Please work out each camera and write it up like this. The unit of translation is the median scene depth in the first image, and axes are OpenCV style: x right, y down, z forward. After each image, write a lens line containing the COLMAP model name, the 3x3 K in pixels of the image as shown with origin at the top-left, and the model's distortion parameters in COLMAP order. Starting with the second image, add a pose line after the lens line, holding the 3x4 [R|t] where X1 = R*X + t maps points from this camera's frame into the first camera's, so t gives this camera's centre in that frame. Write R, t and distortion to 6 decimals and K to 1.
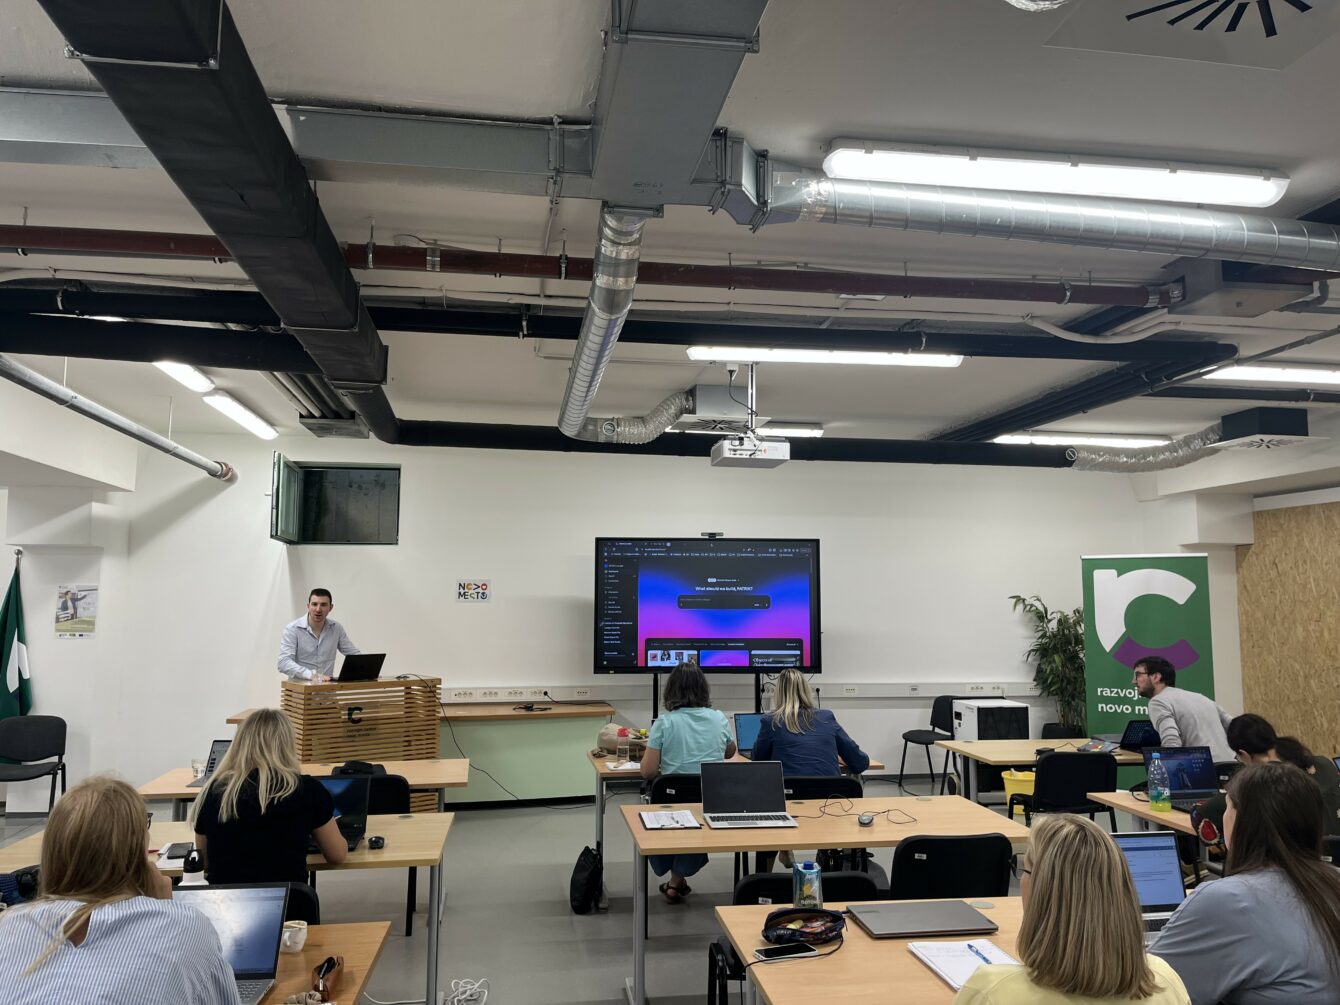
lens RADIAL K [[1000.5, 0, 669.1], [0, 1000.5, 488.3], [0, 0, 1]] dist [-0.000965, 0.000557]
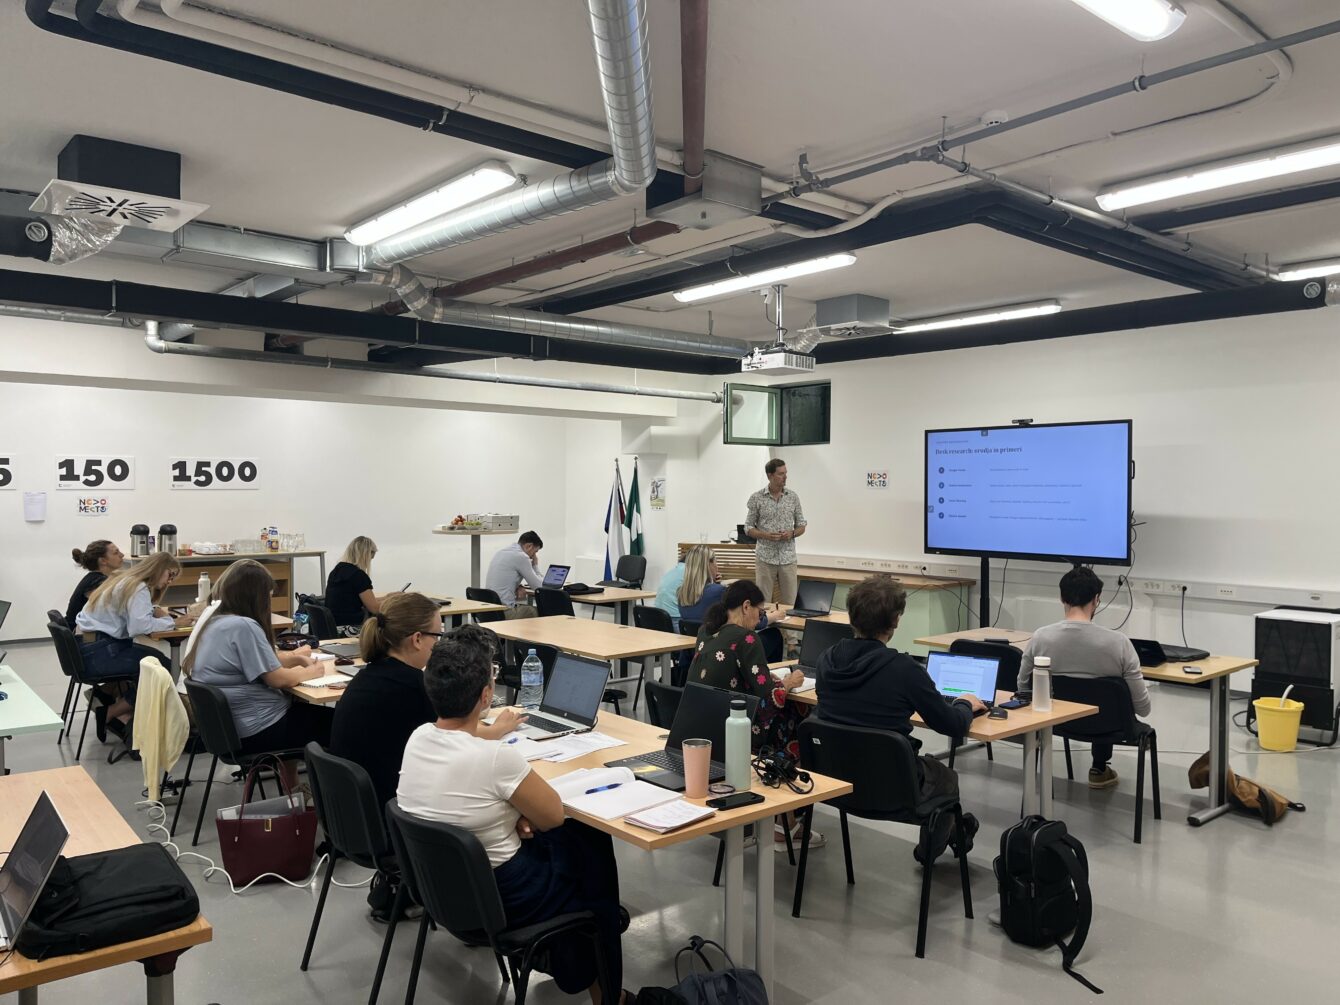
lens RADIAL K [[1000.5, 0, 666.4], [0, 1000.5, 499.9], [0, 0, 1]] dist [-0.000965, 0.000557]
pose [[0.513046, 0.009804, -0.858305, 0.727694], [0.090930, 0.993688, 0.065703, 0.026320], [0.853531, -0.111754, 0.508916, 0.181099]]
